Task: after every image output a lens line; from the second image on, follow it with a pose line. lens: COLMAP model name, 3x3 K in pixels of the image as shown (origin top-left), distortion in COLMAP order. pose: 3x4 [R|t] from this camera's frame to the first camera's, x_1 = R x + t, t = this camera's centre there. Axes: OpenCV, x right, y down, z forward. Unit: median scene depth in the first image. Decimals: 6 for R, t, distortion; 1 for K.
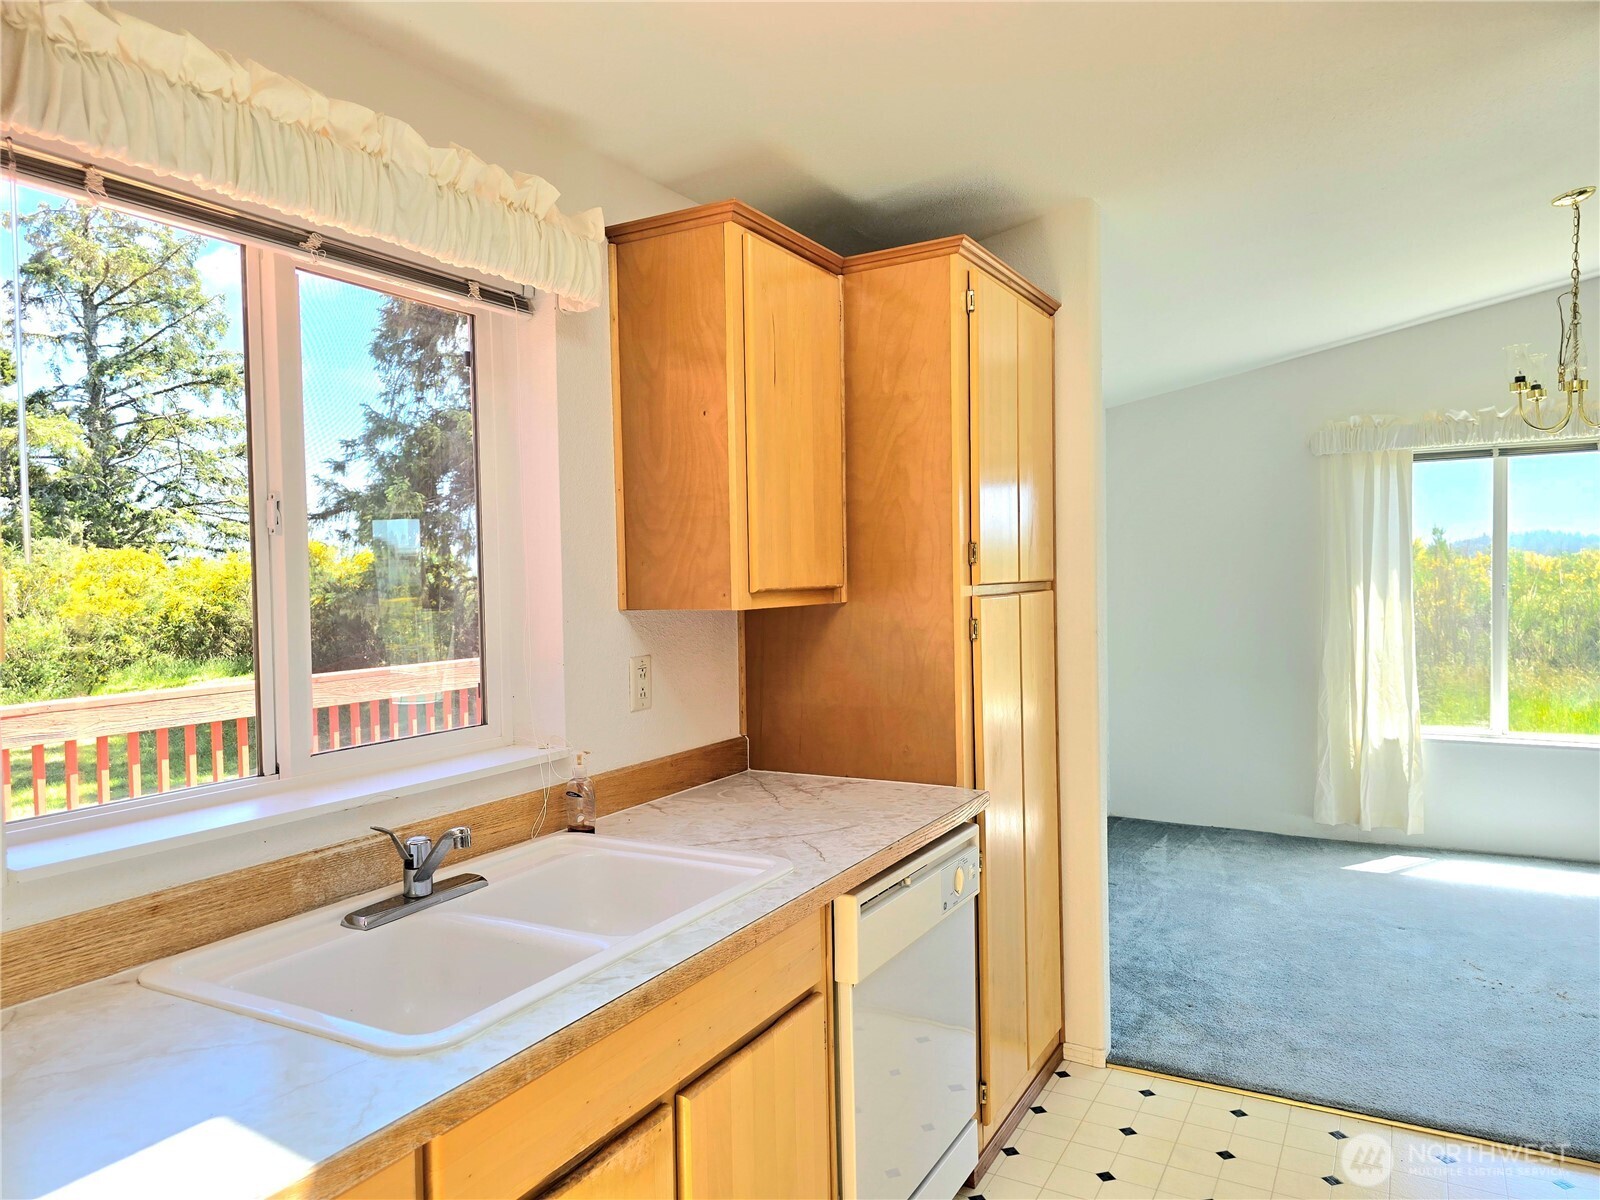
lens RADIAL K [[1088.5, 0, 808.8], [0, 1088.5, 595.6], [0, 0, 1]] dist [0.070008, -0.066652]
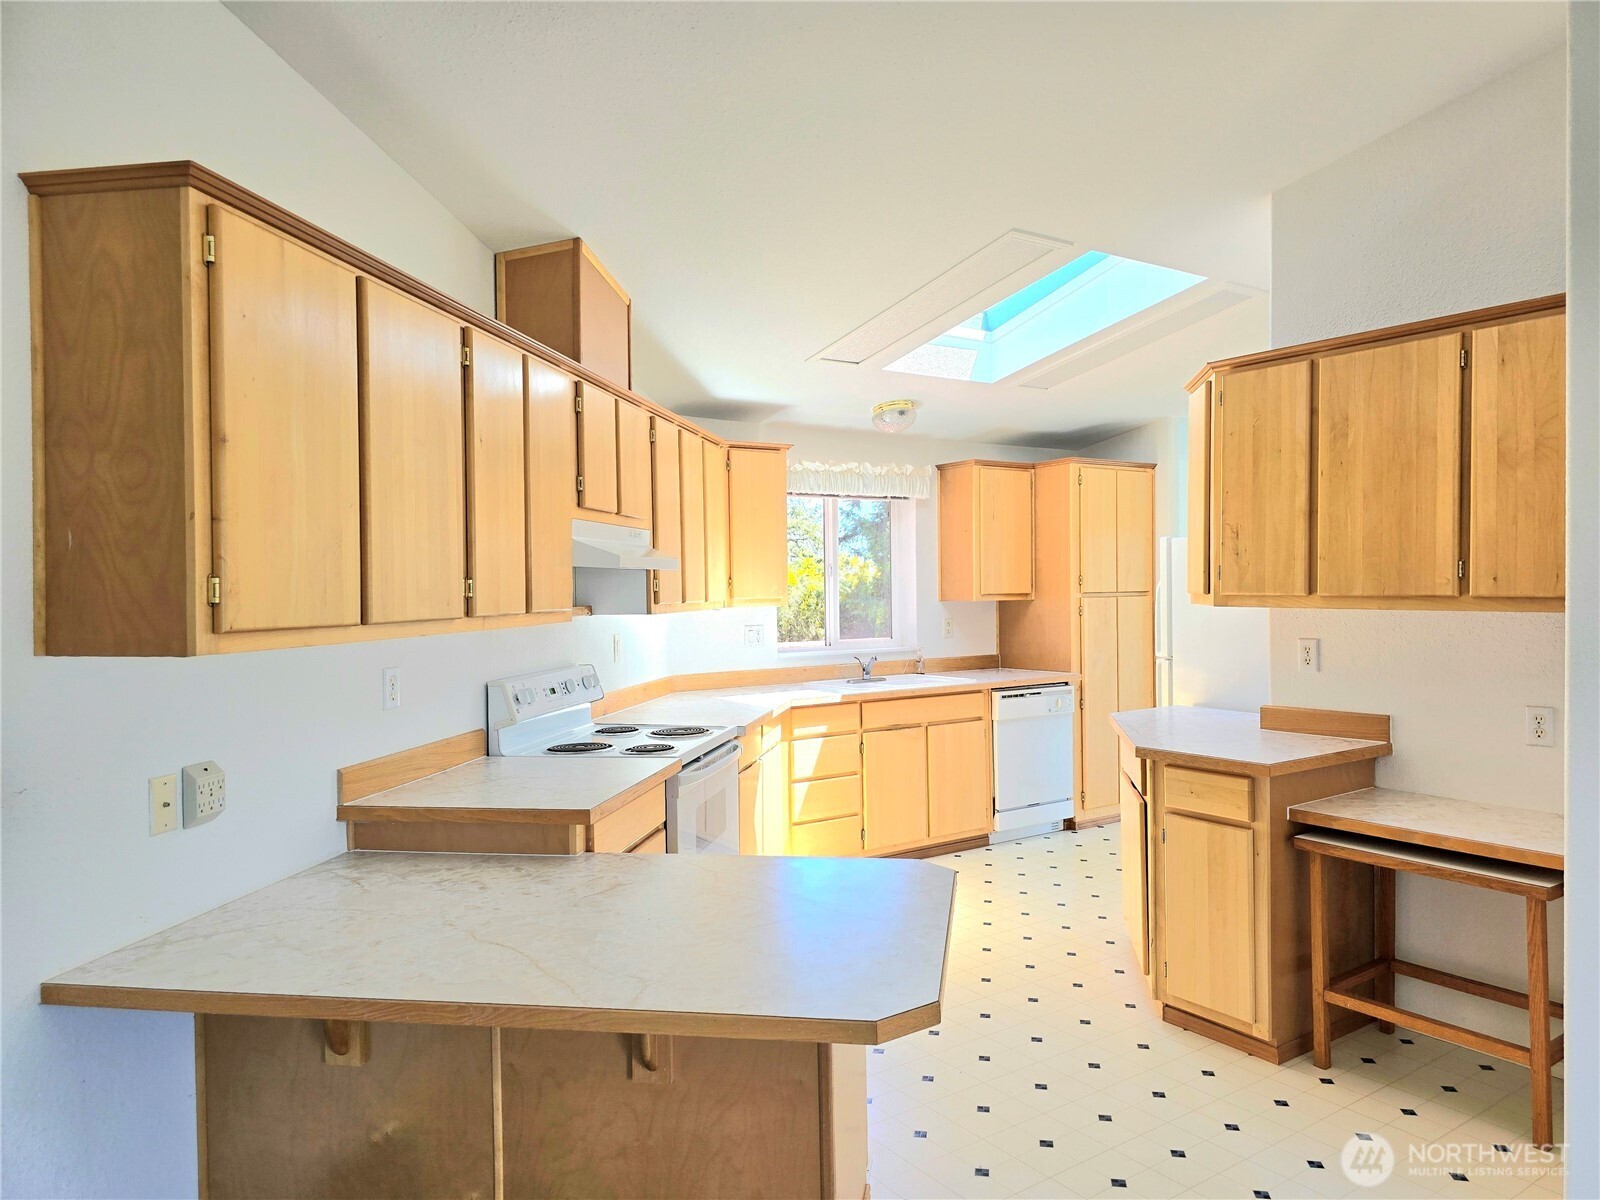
lens RADIAL K [[1127.9, 0, 754.5], [0, 1127.9, 600.4], [0, 0, 1]] dist [0.067491, -0.000974]
pose [[0.879784, 0.016400, -0.475090, 0.698225], [-0.014430, 0.999866, 0.007794, -0.002237], [0.475154, -0.000001, 0.879903, -1.572828]]
